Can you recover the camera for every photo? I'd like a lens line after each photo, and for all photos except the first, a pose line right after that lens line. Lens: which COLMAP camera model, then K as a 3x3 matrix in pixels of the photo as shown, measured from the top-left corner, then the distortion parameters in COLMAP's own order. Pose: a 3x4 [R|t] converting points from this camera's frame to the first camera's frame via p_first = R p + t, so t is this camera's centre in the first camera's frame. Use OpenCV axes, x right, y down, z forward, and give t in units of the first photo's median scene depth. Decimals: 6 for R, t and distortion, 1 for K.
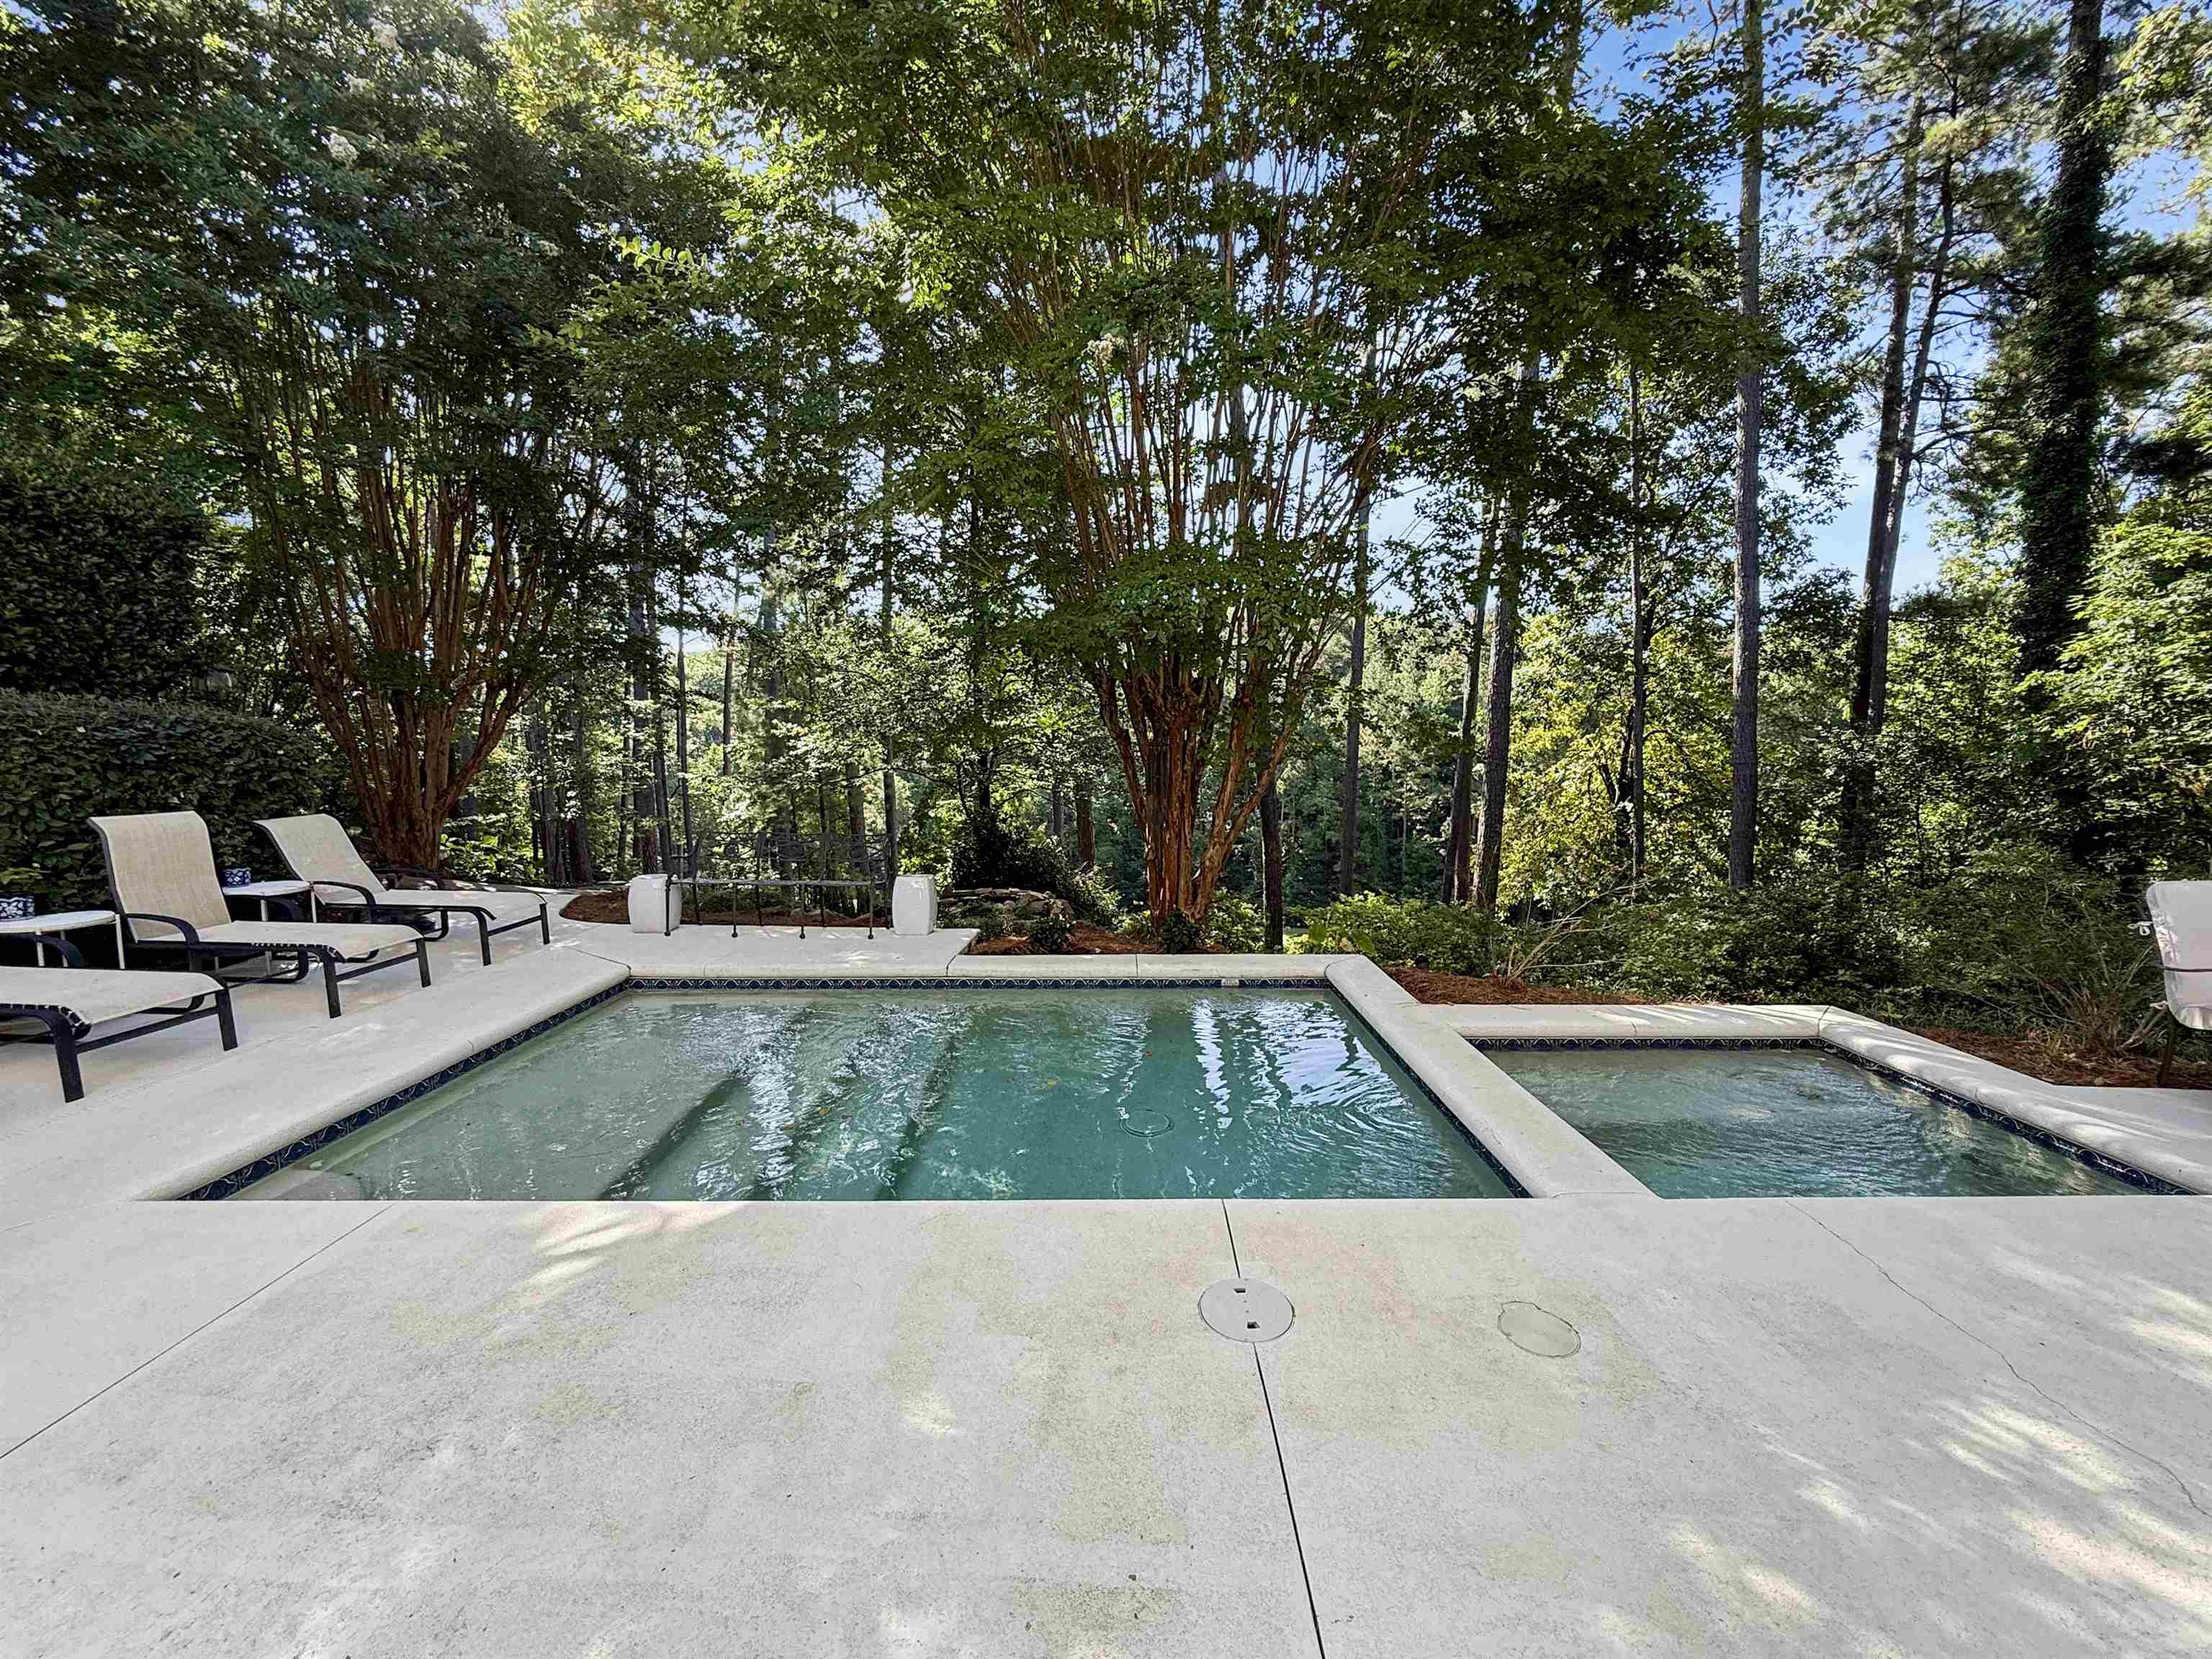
lens RADIAL K [[891.8, 0, 1115.6], [0, 891.8, 830.7], [0, 0, 1]] dist [0.000553, -0.000250]
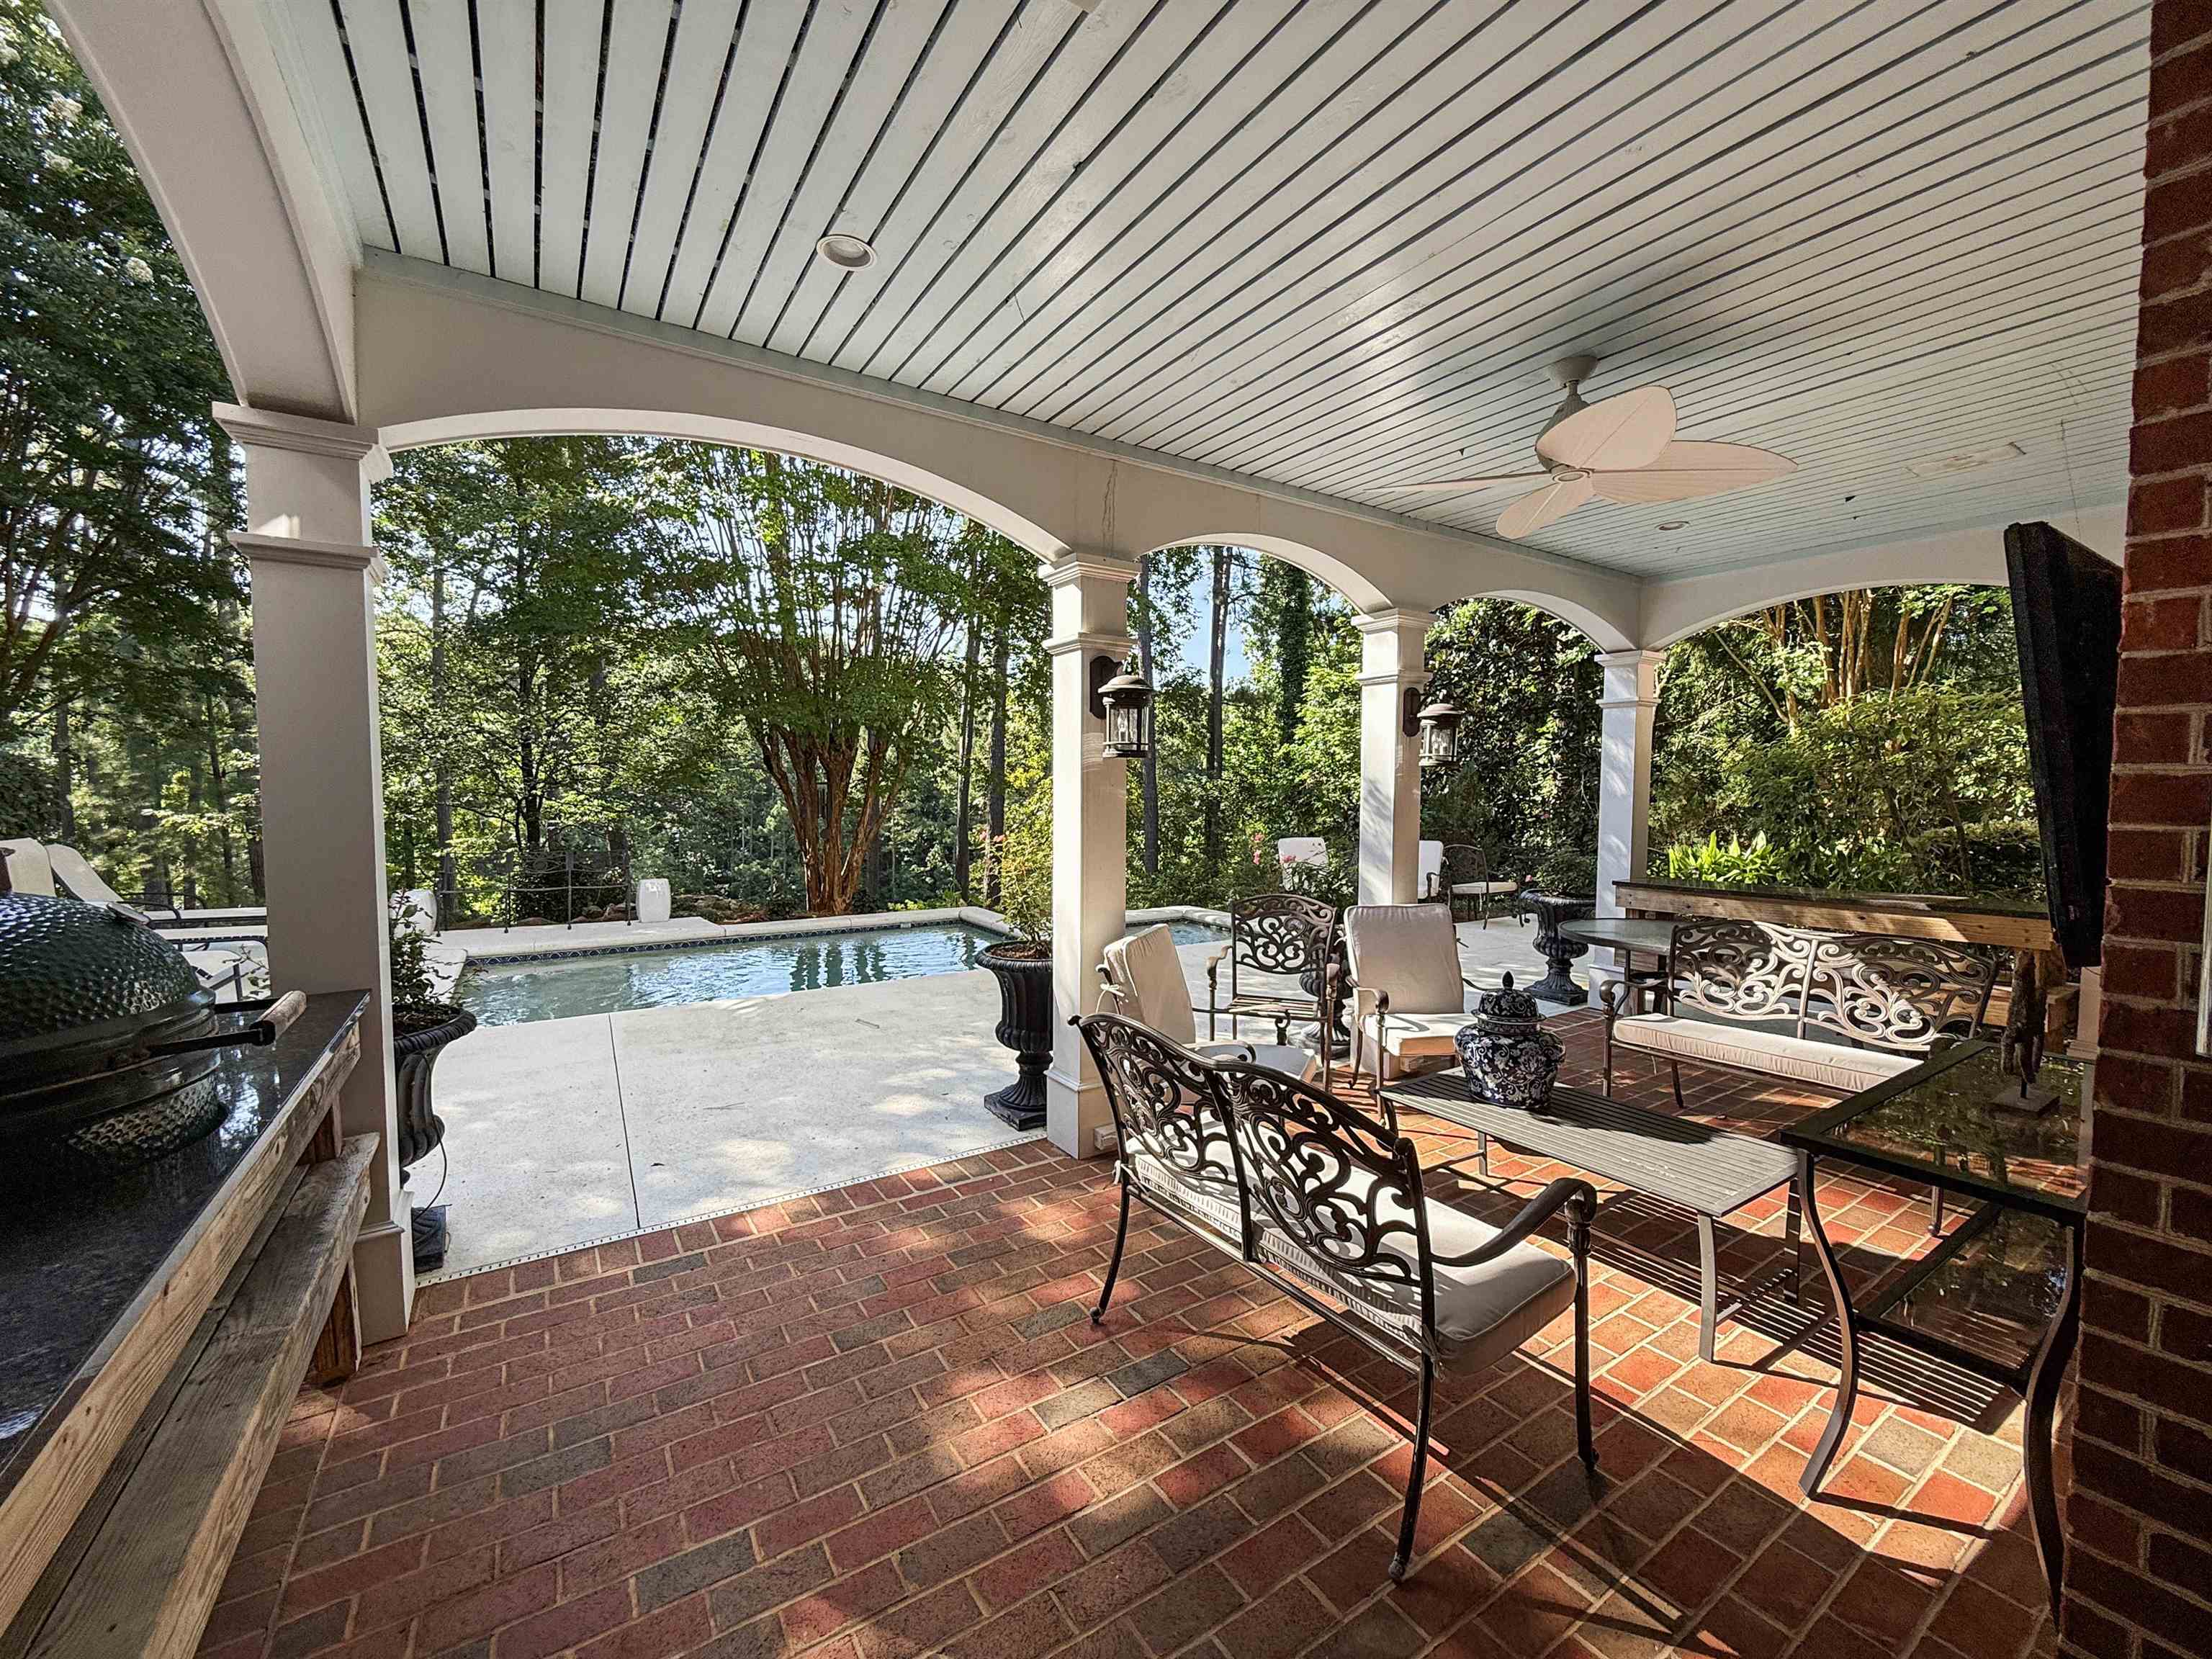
lens RADIAL K [[891.8, 0, 1108.6], [0, 891.8, 831.4], [0, 0, 1]] dist [0.000553, -0.000250]
pose [[0.843711, -0.022160, 0.536340, -0.125019], [0.043777, 0.998660, -0.027603, 0.015566], [-0.535010, 0.046769, 0.843550, -0.176614]]
